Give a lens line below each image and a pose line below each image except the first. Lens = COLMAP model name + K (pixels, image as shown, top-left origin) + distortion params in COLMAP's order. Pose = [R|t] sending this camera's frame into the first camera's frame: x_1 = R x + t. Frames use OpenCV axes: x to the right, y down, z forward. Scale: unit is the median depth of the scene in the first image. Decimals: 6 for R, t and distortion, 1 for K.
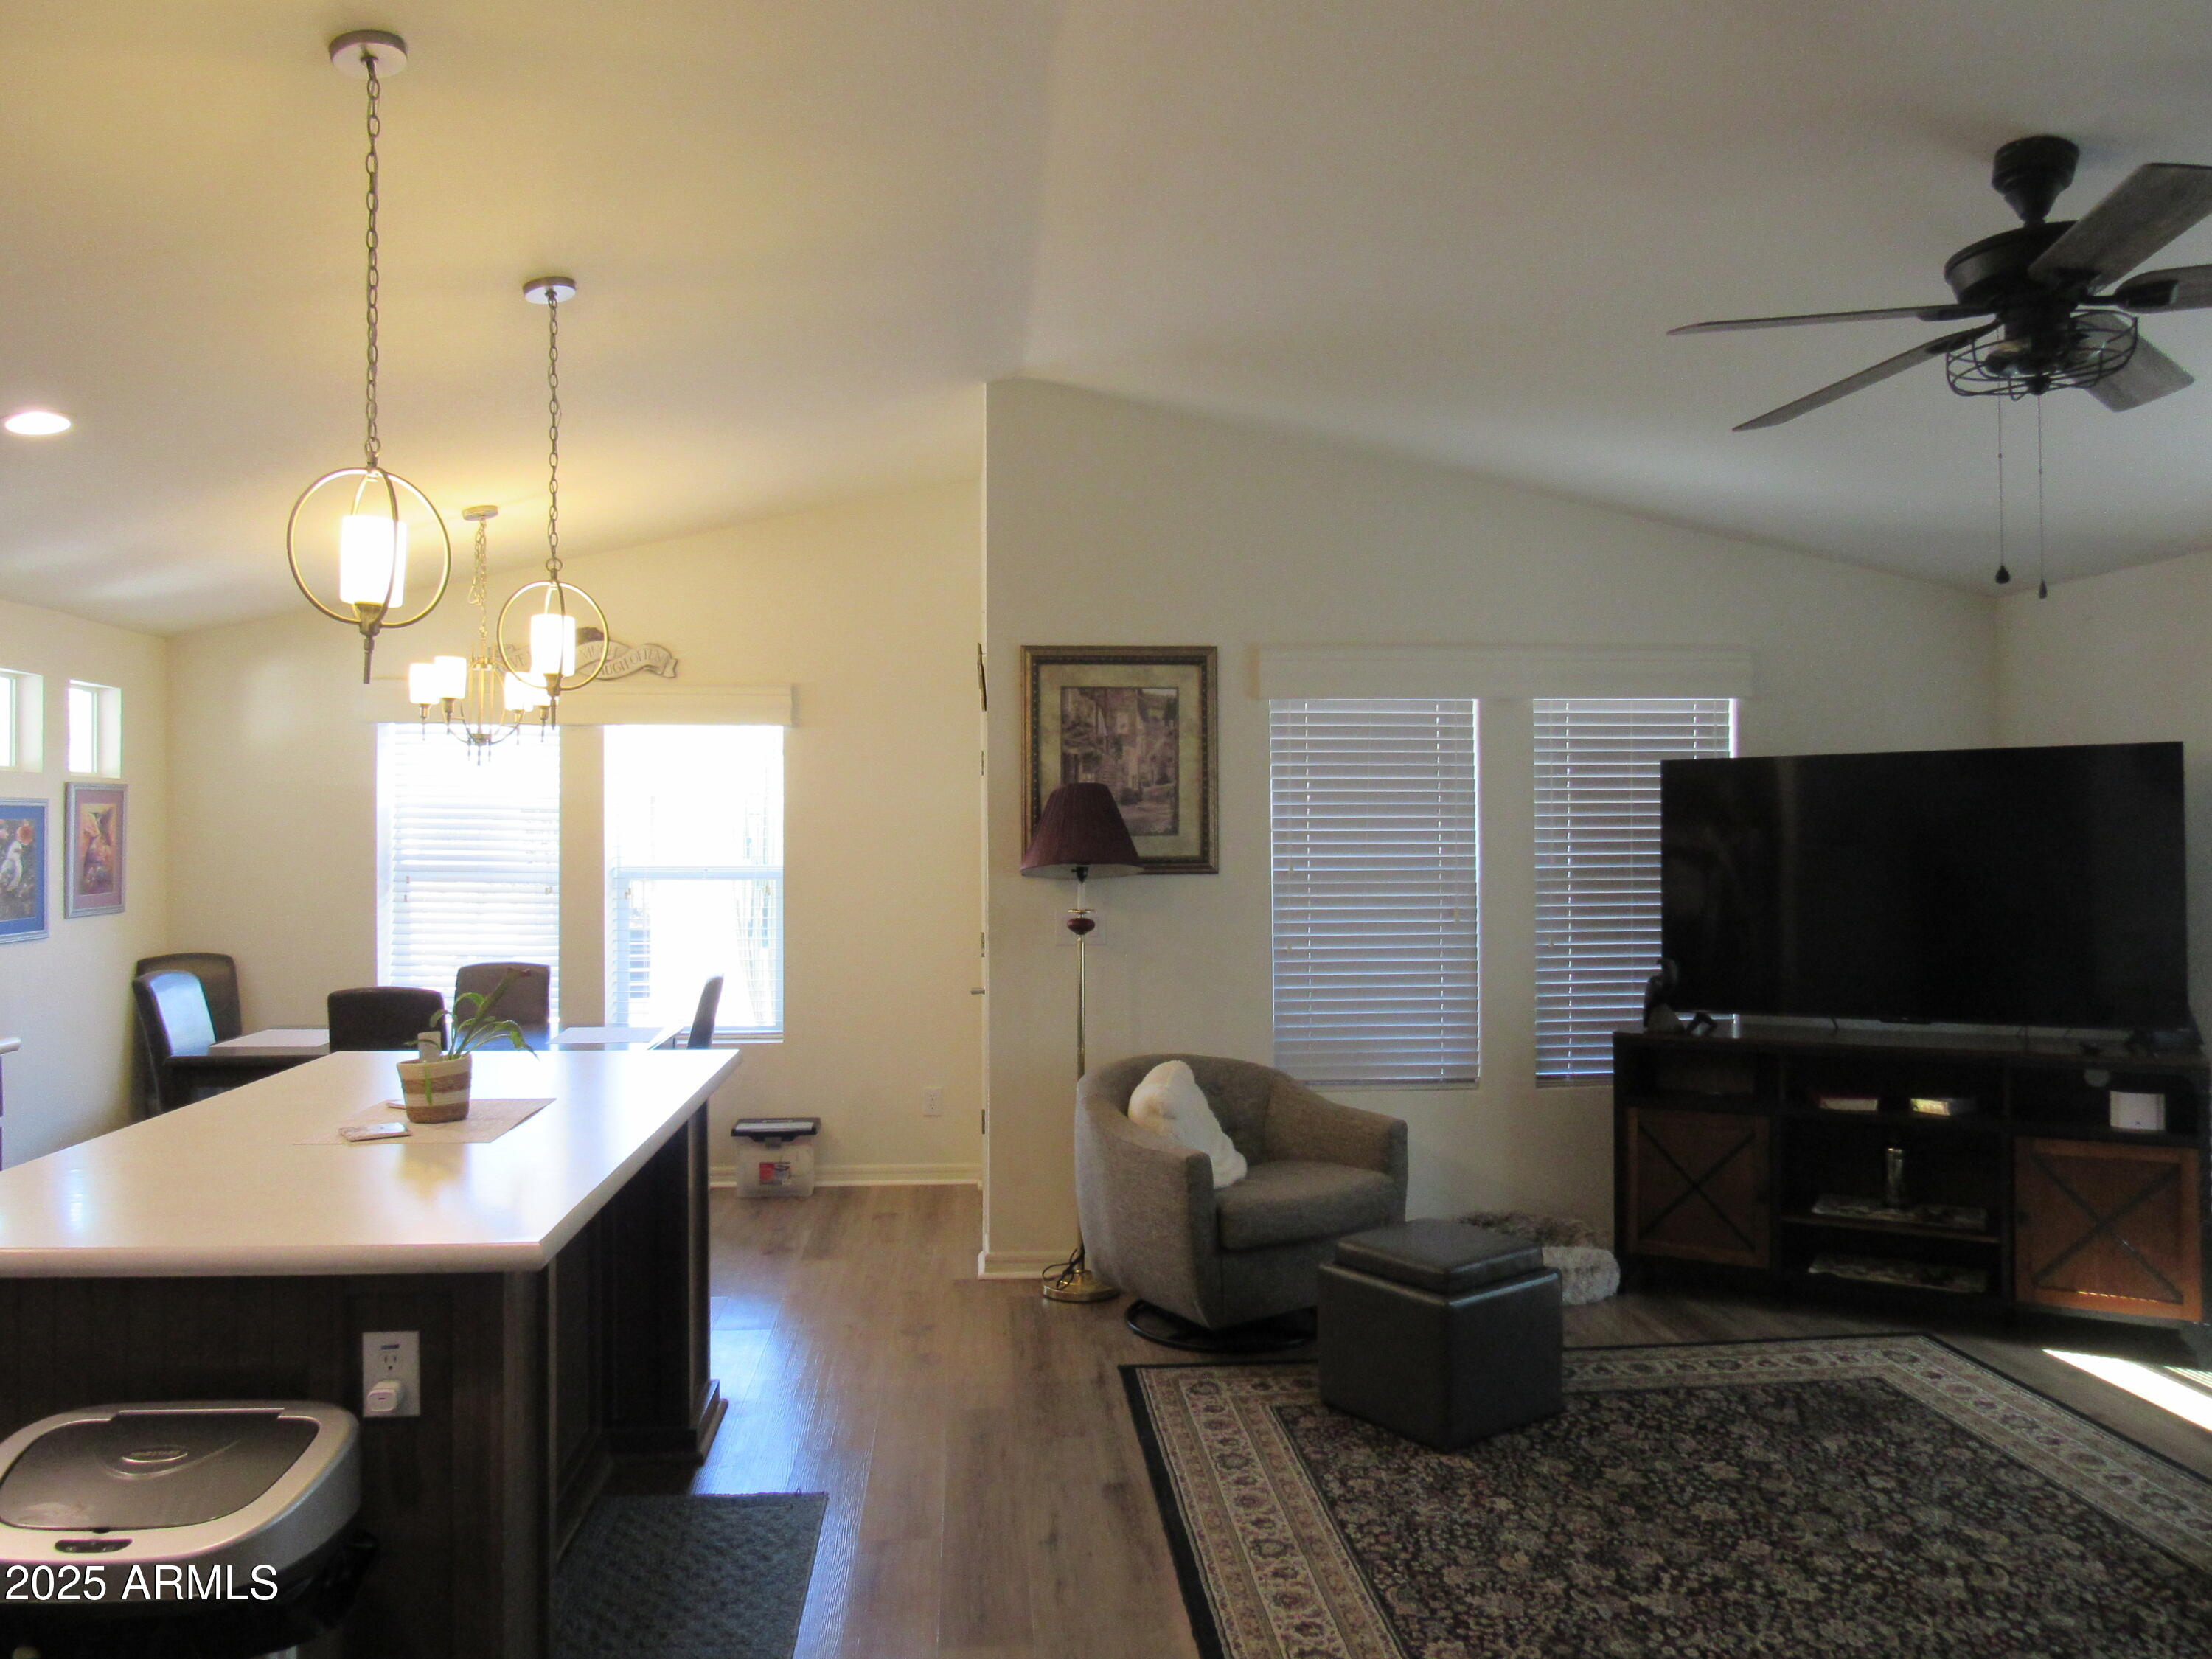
lens RADIAL K [[1572.4, 0, 1130.6], [0, 1572.4, 845.9], [0, 0, 1]] dist [-0.040747, 0.048433]
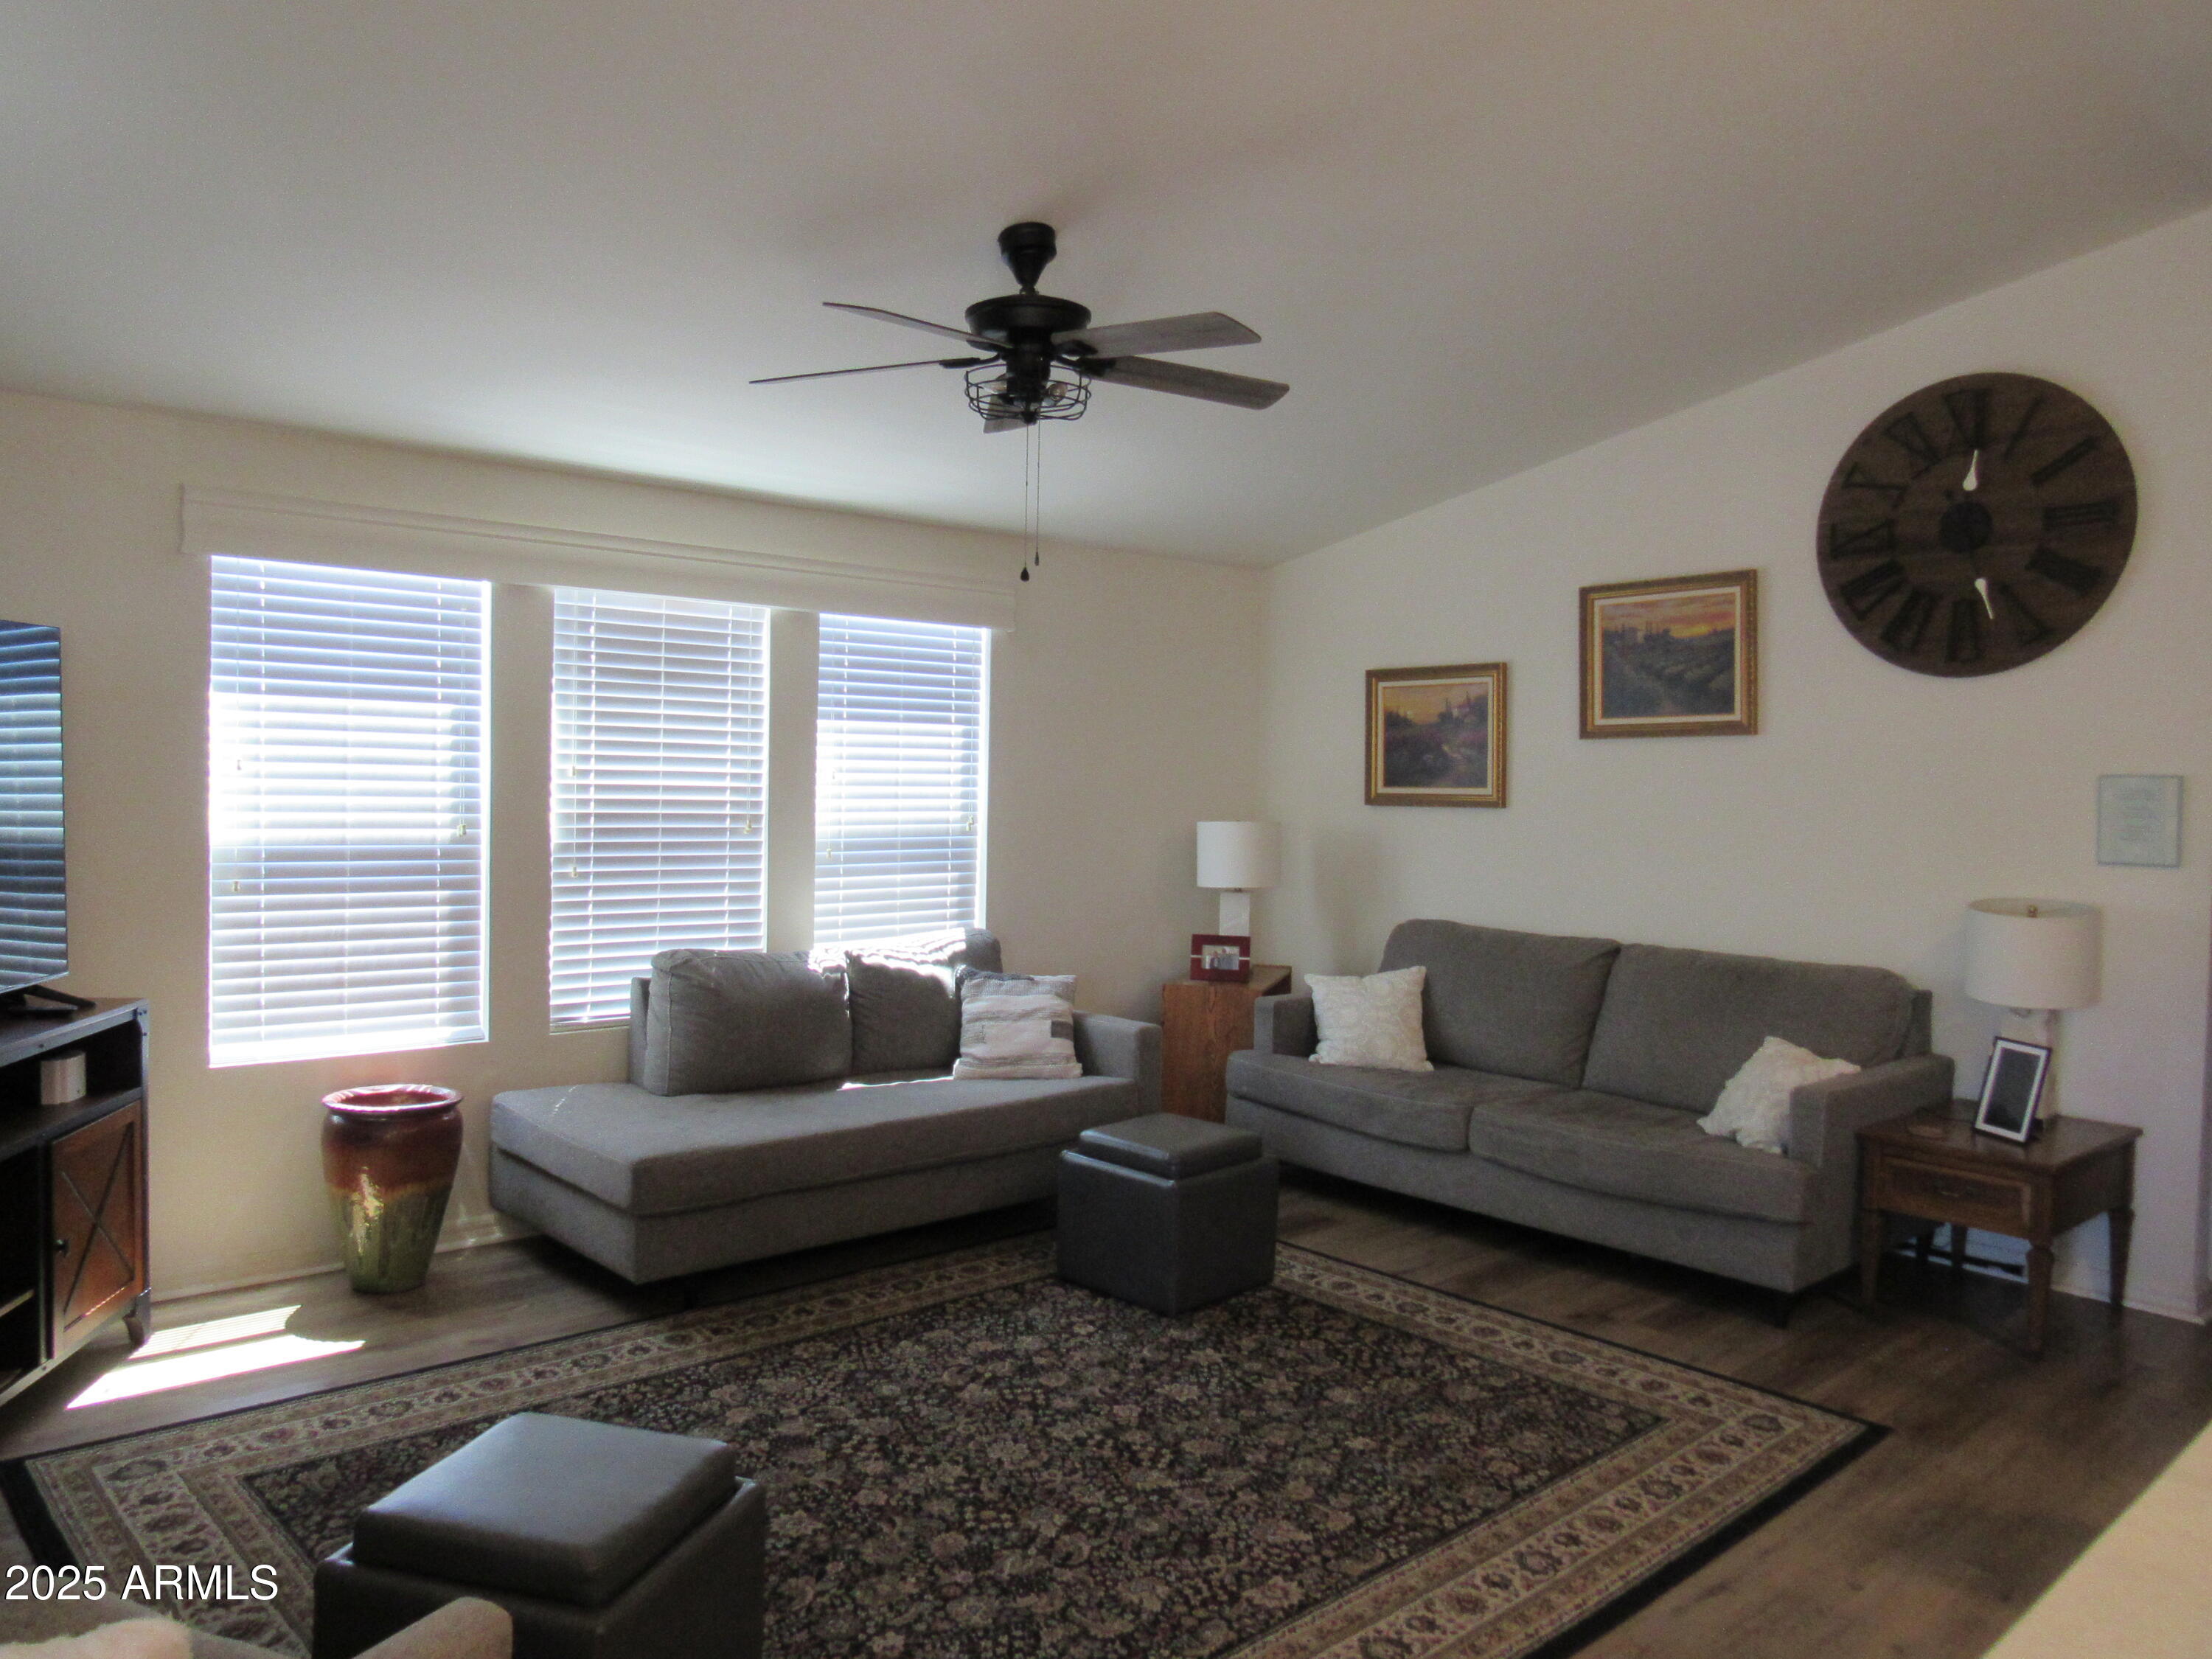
lens RADIAL K [[1552.1, 0, 1071.6], [0, 1552.1, 838.1], [0, 0, 1]] dist [-0.070909, 0.034960]
pose [[-0.591386, -0.042599, 0.805263, -0.310700], [-0.019385, 0.999066, 0.038615, 0.002943], [-0.806156, 0.007227, -0.591659, 1.081709]]
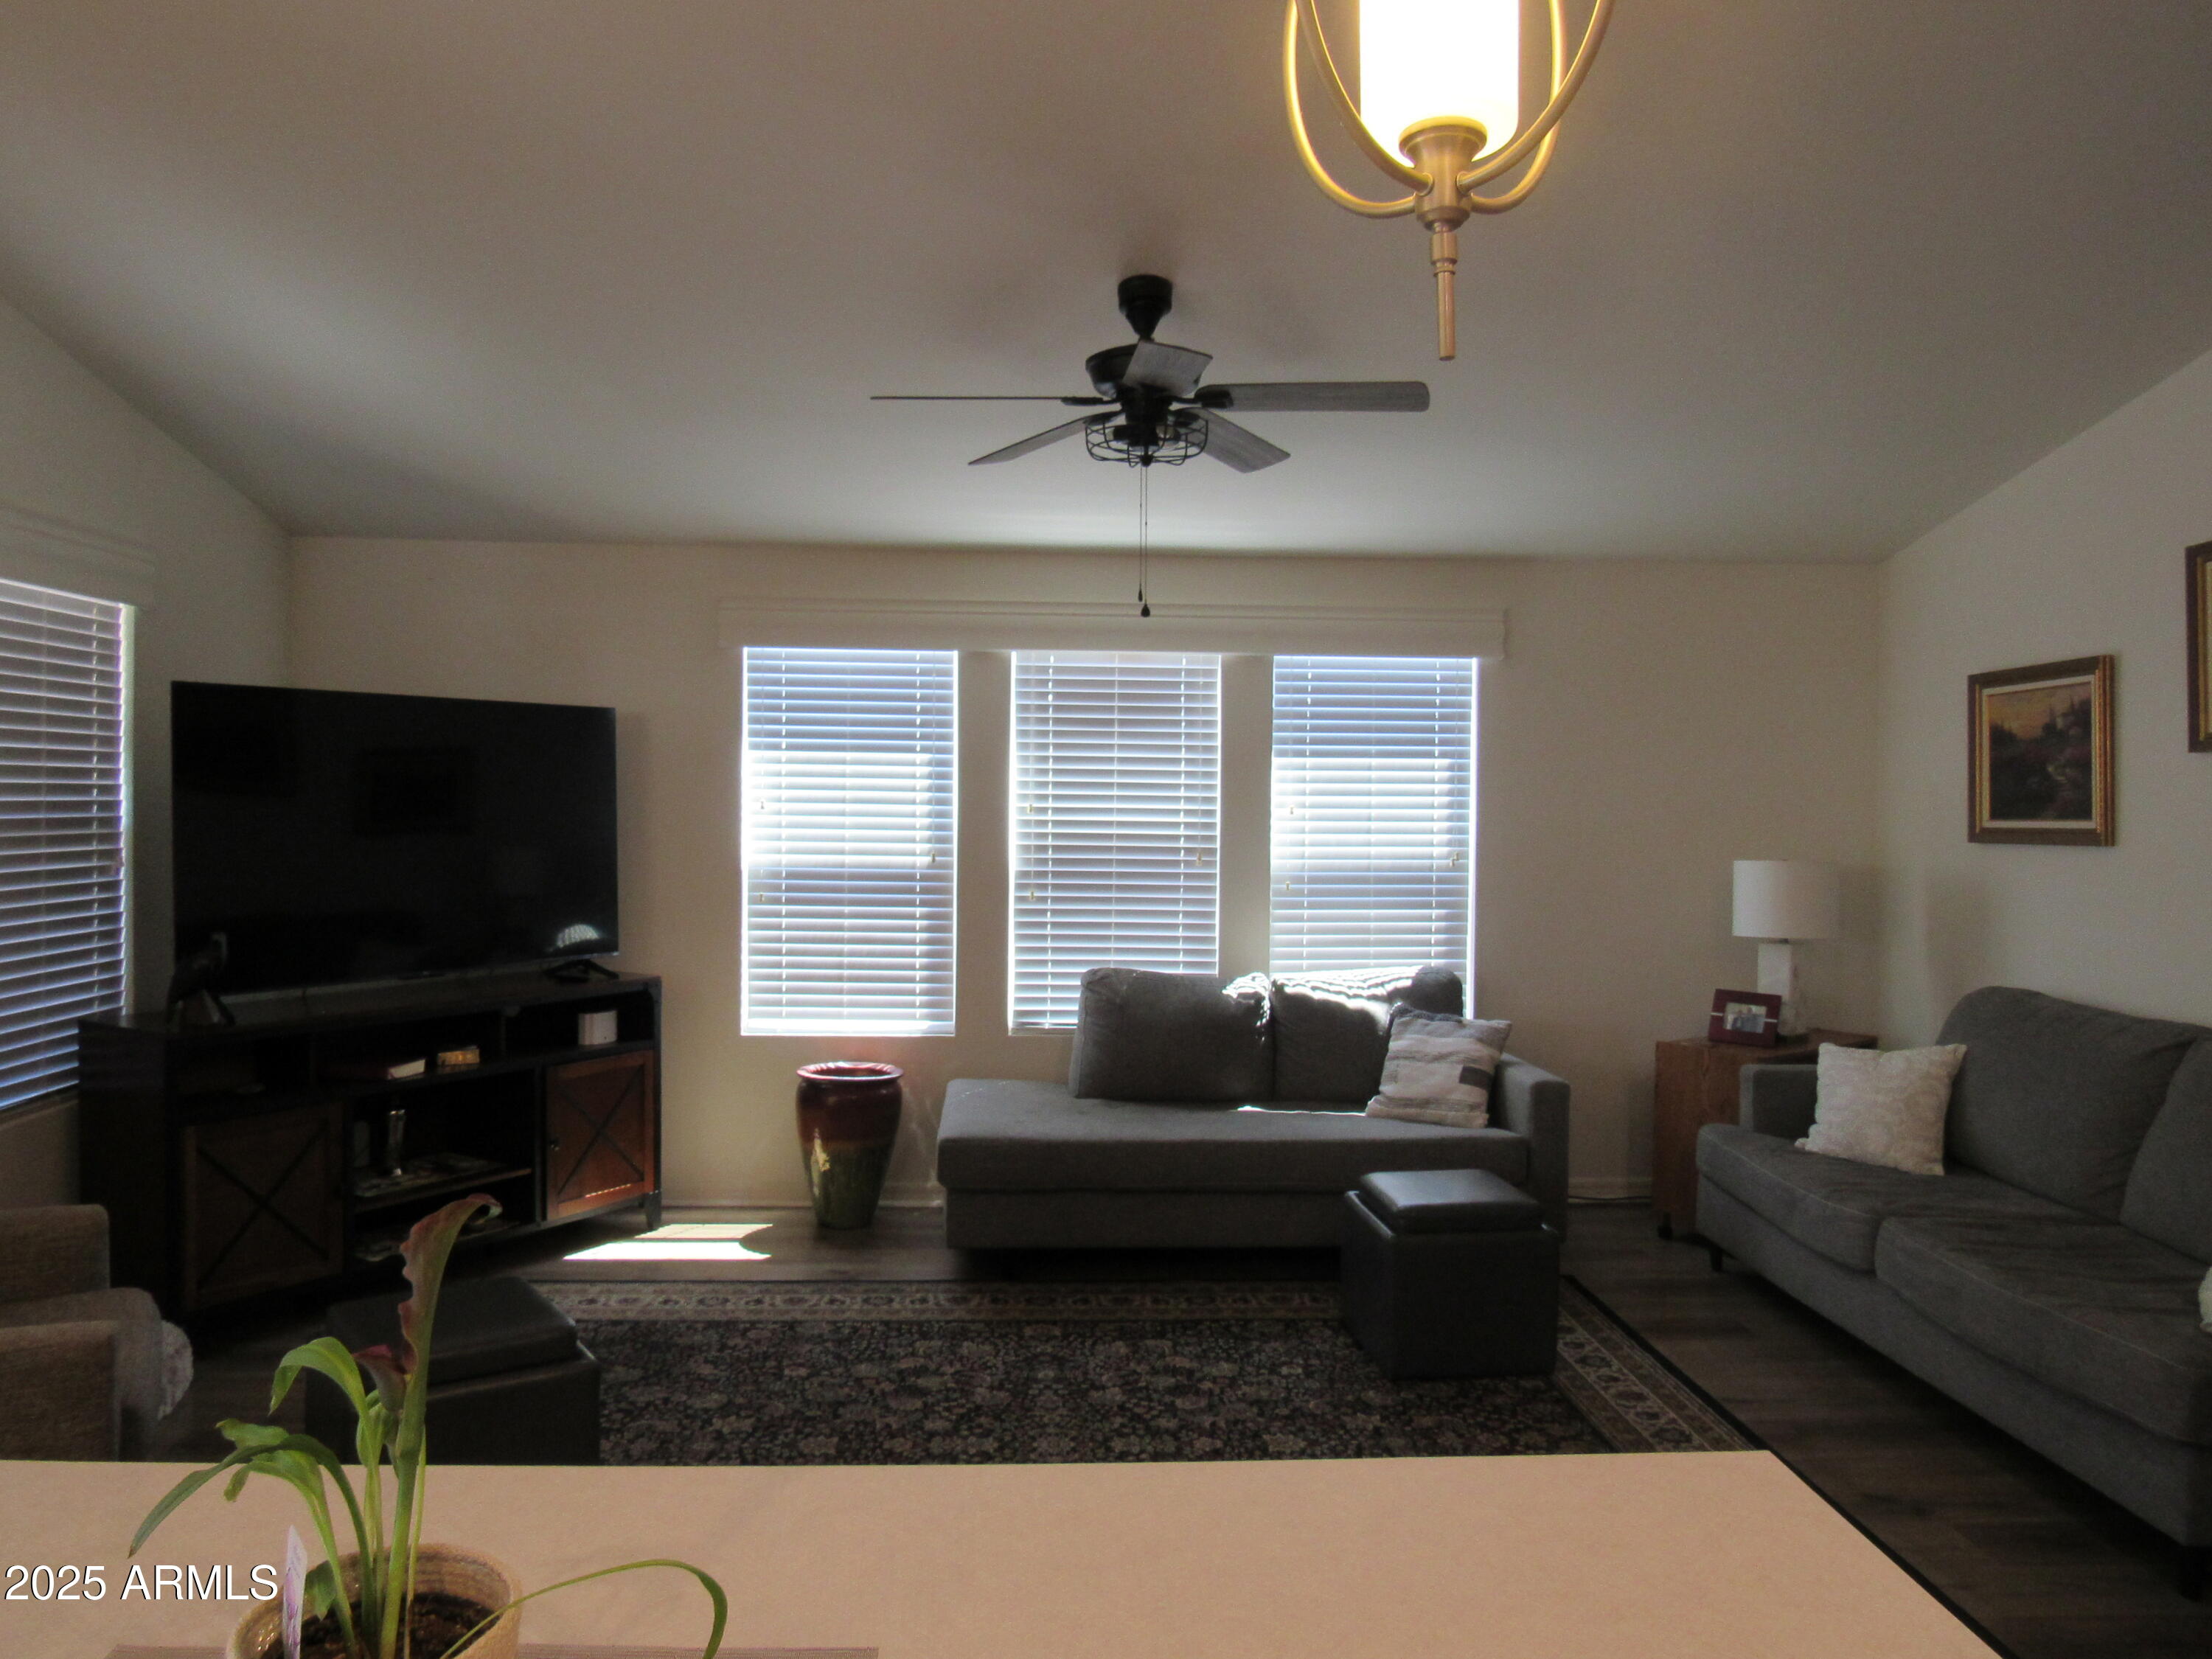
lens RADIAL K [[1546.2, 0, 1084.3], [0, 1546.2, 837.0], [0, 0, 1]] dist [-0.043046, 0.003144]
pose [[0.049168, -0.017491, 0.998637, -0.485614], [-0.010449, 0.999783, 0.018026, 0.004712], [-0.998736, -0.011321, 0.048975, 0.610313]]
